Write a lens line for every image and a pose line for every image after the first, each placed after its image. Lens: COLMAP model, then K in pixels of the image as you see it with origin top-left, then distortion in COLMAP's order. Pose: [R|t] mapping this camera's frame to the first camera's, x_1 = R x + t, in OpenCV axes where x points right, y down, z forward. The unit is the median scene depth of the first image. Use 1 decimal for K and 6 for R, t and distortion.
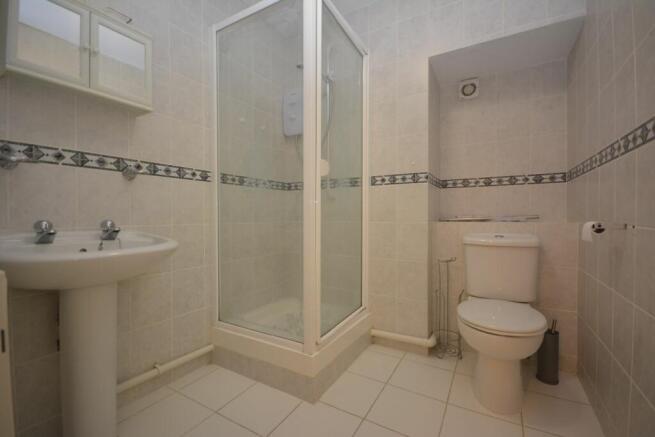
lens RADIAL K [[284.8, 0, 327.0], [0, 284.8, 221.7], [0, 0, 1]] dist [-0.001363, -0.007828]
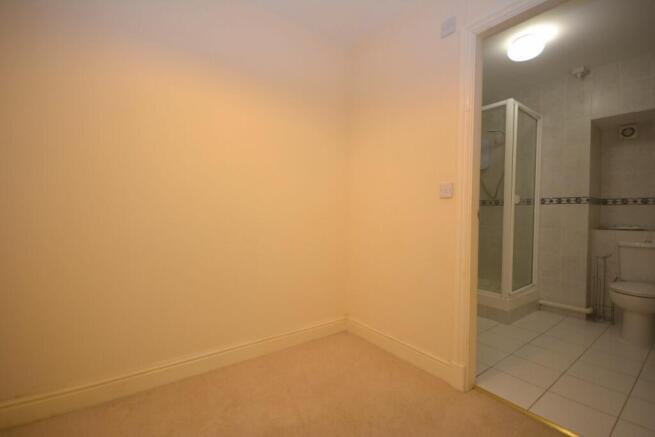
lens RADIAL K [[284.8, 0, 325.7], [0, 284.8, 220.6], [0, 0, 1]] dist [-0.001363, -0.007828]
pose [[0.914725, 0.021810, -0.403488, -0.332039], [-0.023414, 0.999725, 0.000957, -0.018667], [0.403398, 0.008572, 0.914984, -0.986618]]
